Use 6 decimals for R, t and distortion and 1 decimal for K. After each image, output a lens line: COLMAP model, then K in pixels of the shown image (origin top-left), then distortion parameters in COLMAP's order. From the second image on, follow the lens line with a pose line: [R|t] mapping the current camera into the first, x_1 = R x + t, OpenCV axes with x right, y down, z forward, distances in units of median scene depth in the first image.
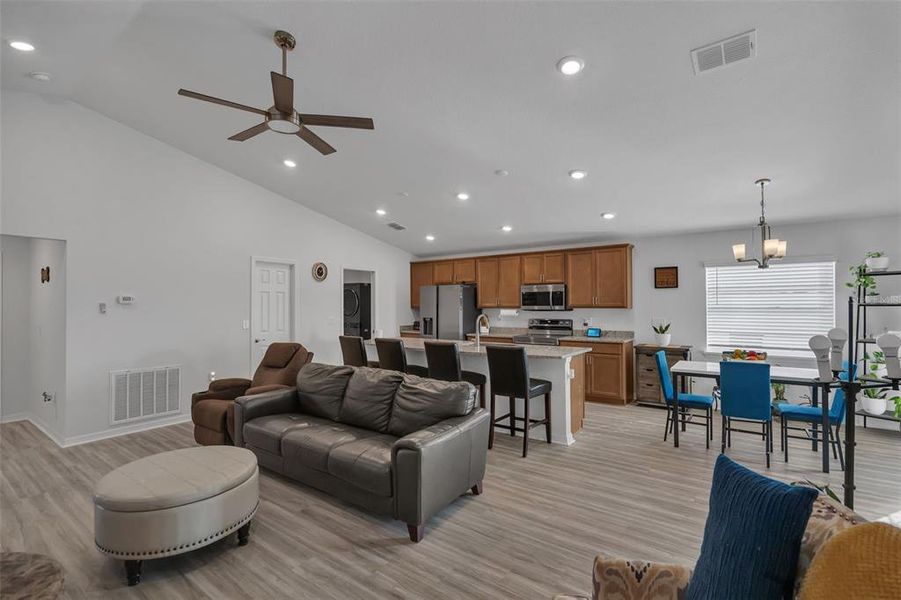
lens RADIAL K [[411.8, 0, 449.3], [0, 411.8, 301.4], [0, 0, 1]] dist [-0.003894, 0.000183]
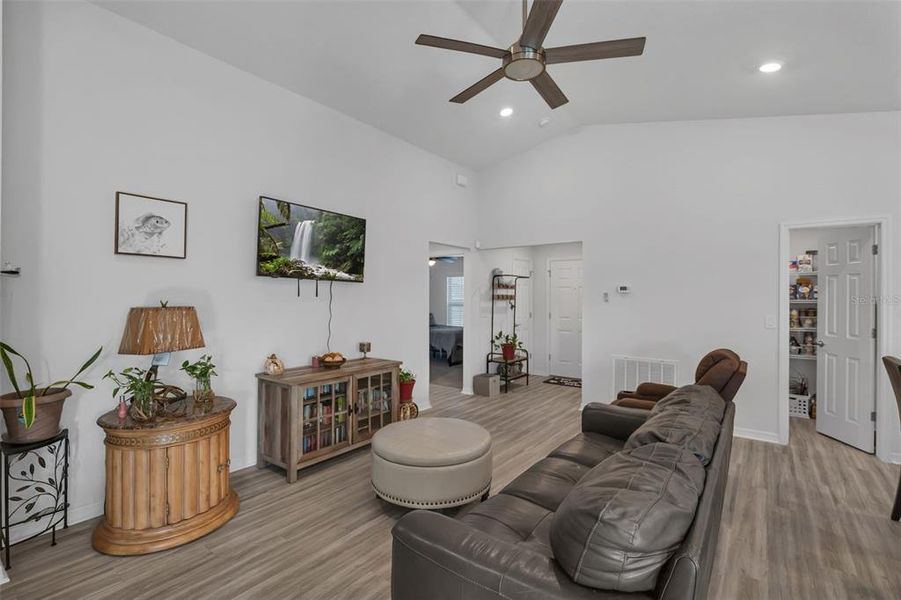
lens RADIAL K [[411.8, 0, 451.4], [0, 411.8, 293.7], [0, 0, 1]] dist [-0.003894, 0.000183]
pose [[-0.019129, -0.005165, -0.999804, 0.217837], [0.006104, 0.999967, -0.005283, 0.008615], [0.999798, -0.006204, -0.019096, 0.469713]]
